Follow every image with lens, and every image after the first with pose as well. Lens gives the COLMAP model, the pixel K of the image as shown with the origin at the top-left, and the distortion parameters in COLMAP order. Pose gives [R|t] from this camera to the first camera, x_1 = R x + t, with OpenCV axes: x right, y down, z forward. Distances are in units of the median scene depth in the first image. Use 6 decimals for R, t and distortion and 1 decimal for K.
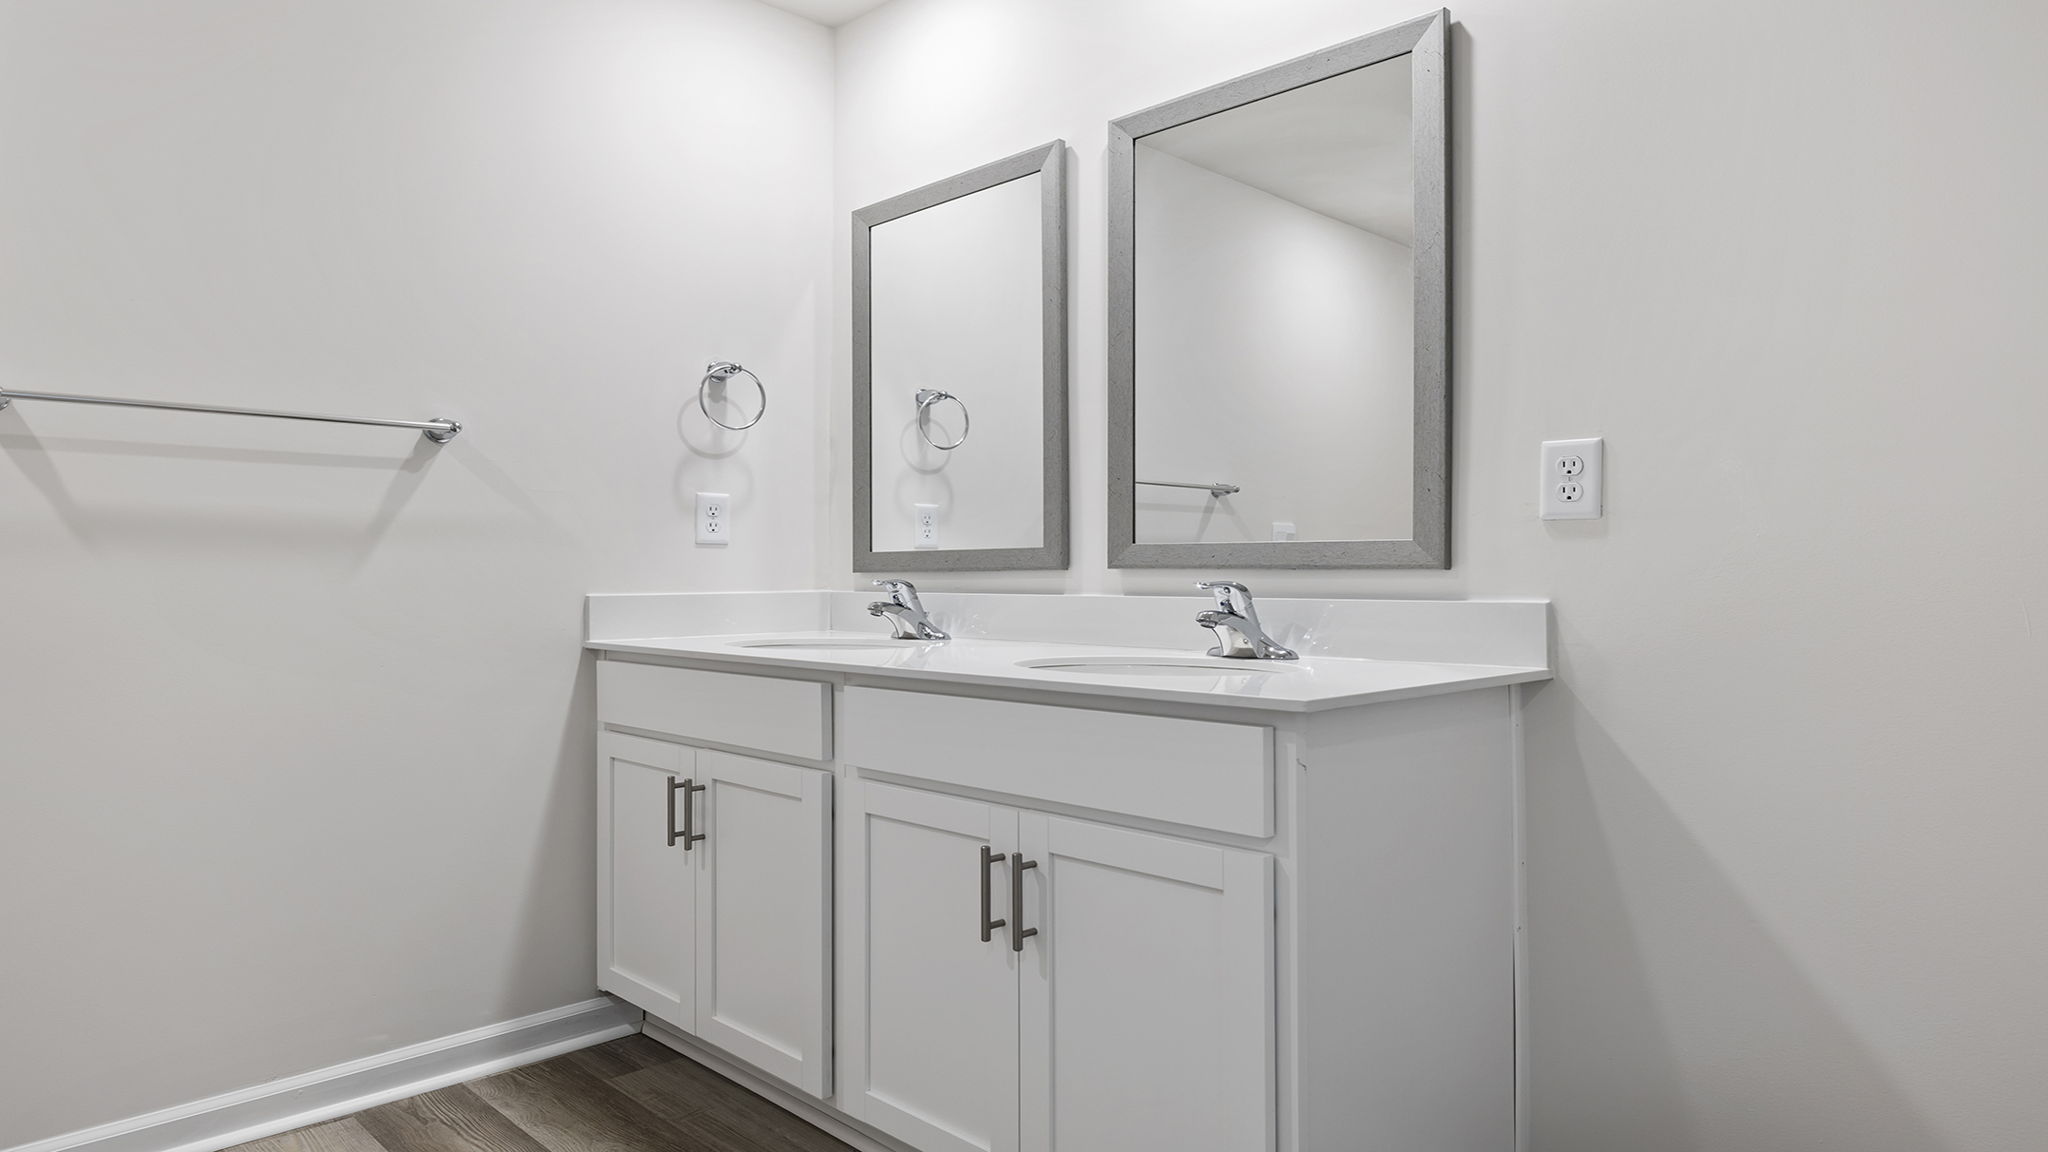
lens RADIAL K [[1244.9, 0, 1006.8], [0, 1244.9, 557.6], [0, 0, 1]] dist [0.016281, -0.000373]
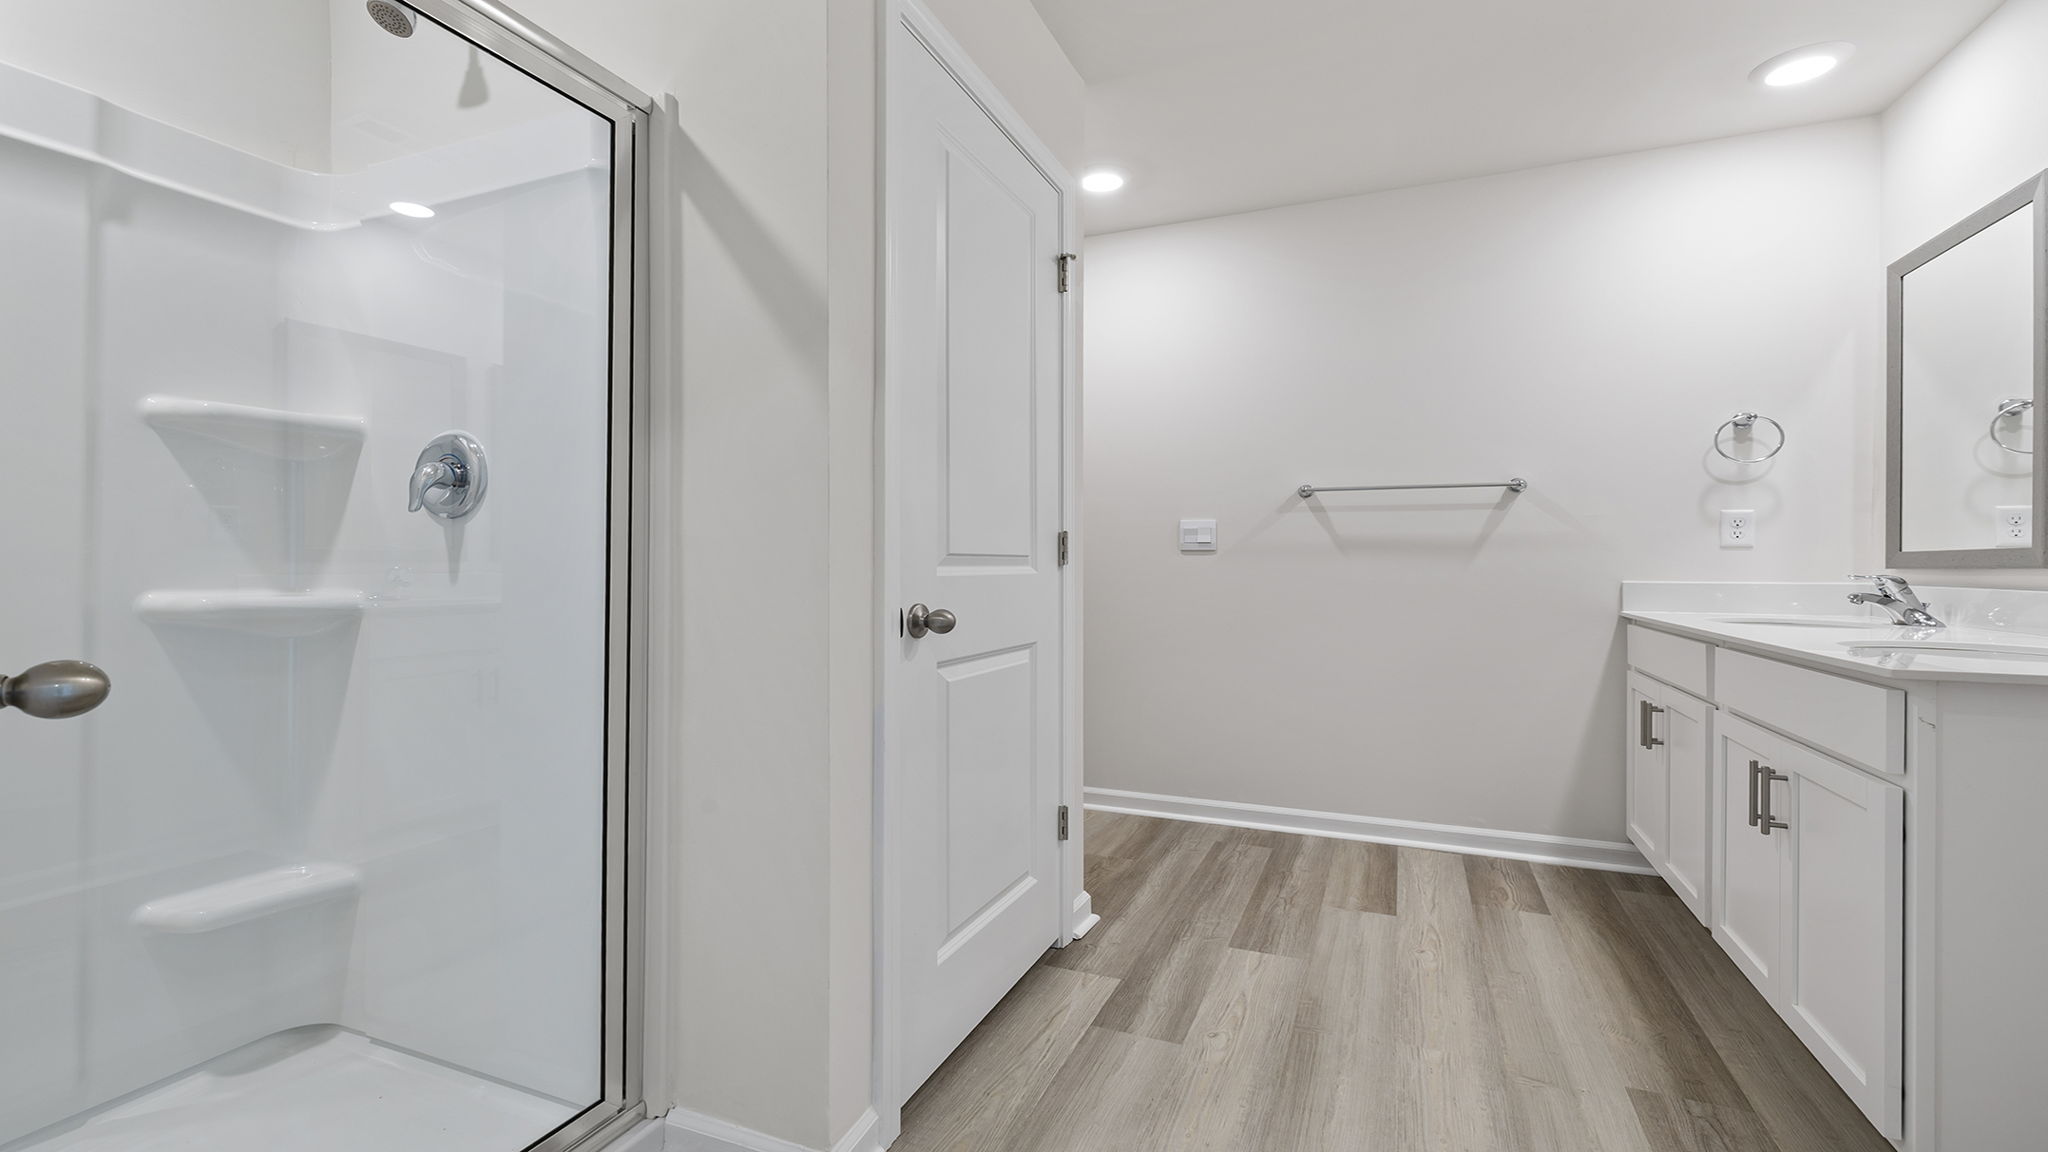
lens RADIAL K [[894.1, 0, 1020.6], [0, 894.1, 571.7], [0, 0, 1]] dist [0.003932, 0.000935]
pose [[0.398591, 0.012668, -0.917041, 0.373501], [0.005804, 0.999850, 0.016335, -0.004957], [0.917111, -0.011833, 0.398457, -0.118280]]
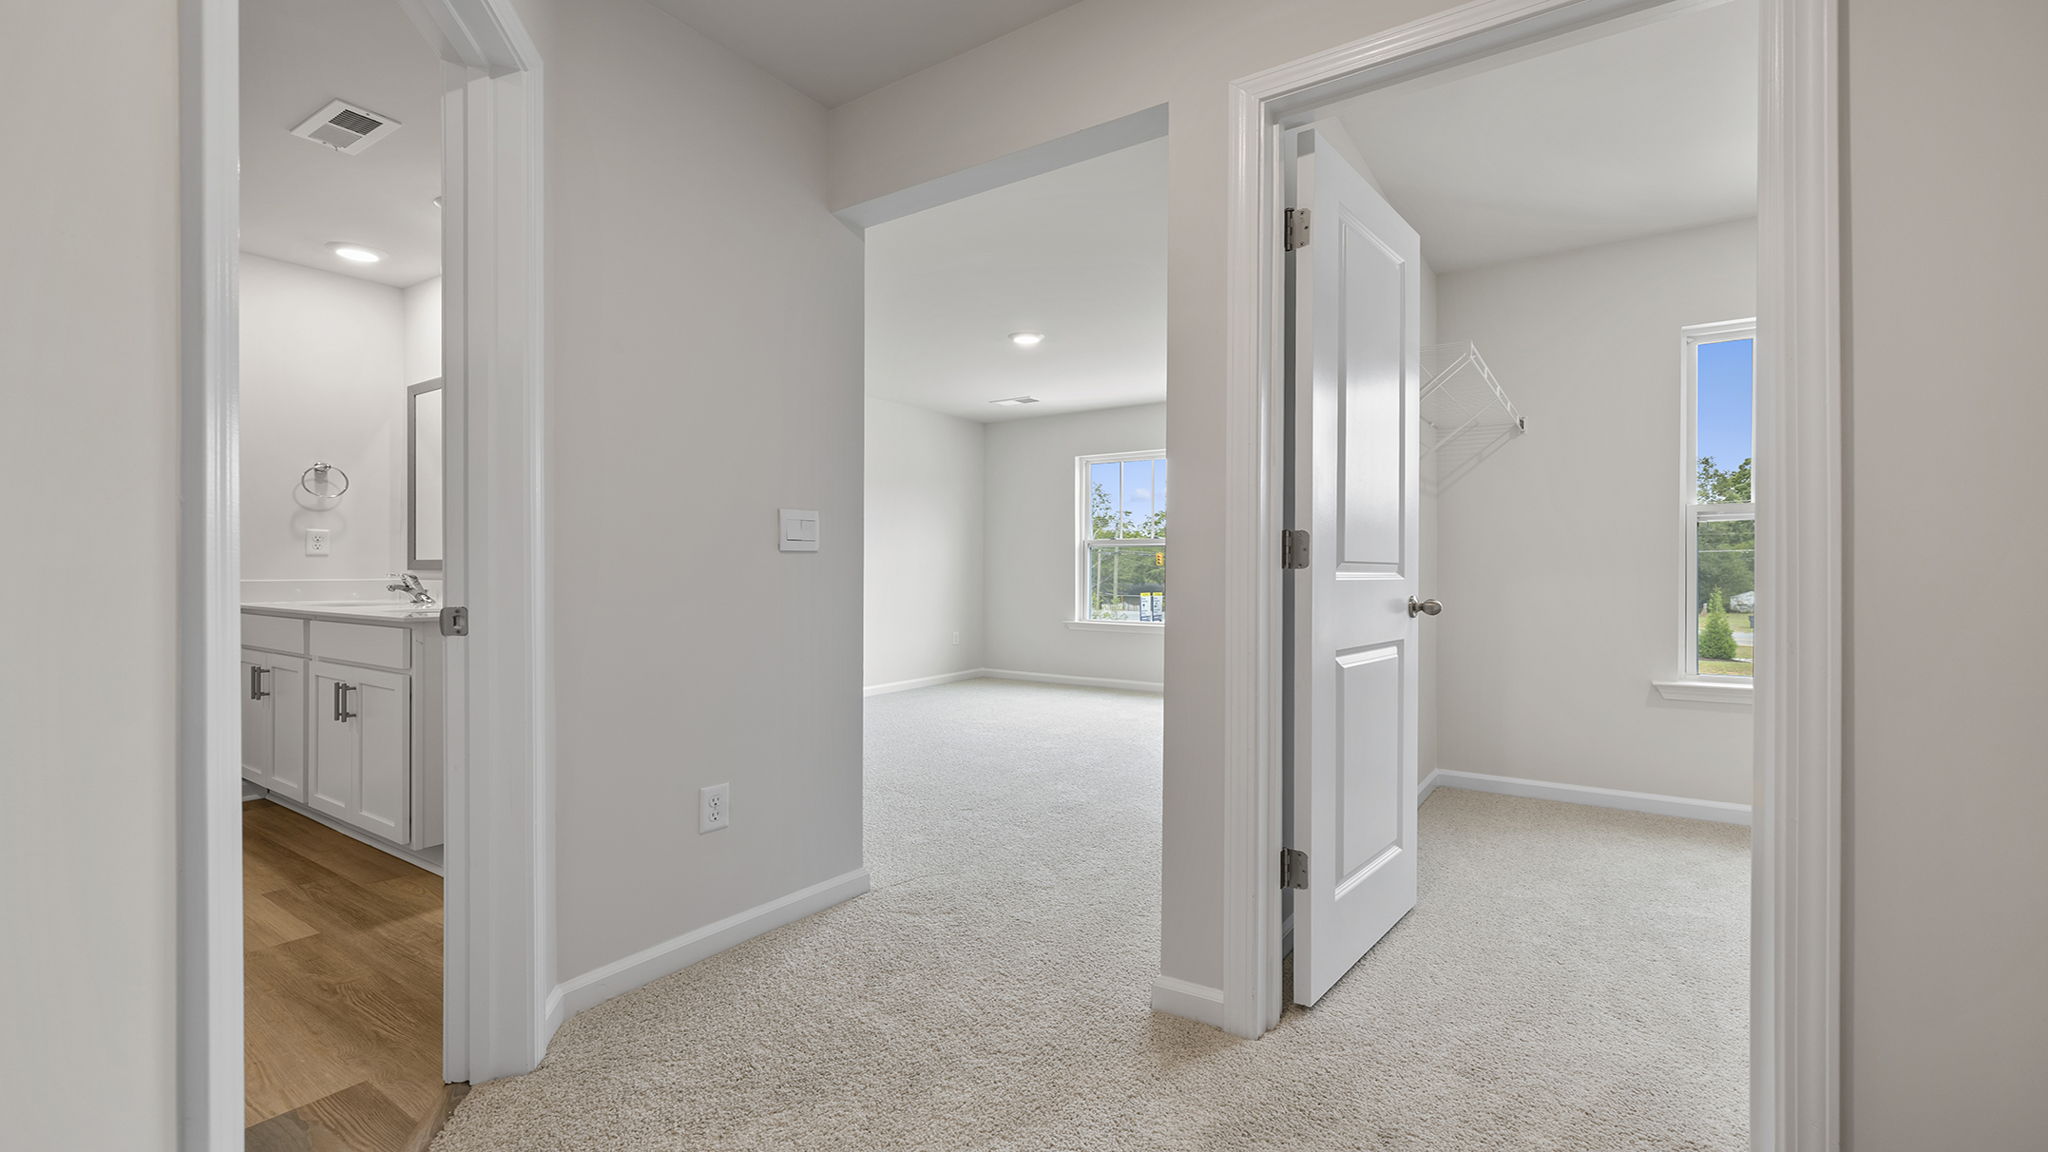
lens RADIAL K [[901.3, 0, 1030.7], [0, 901.3, 566.8], [0, 0, 1]] dist [0.003256, 0.000027]
pose [[0.979672, 0.007722, 0.200457, 0.613013], [-0.009308, 0.999932, 0.006972, -0.014160], [-0.200390, -0.008696, 0.979678, -0.653151]]
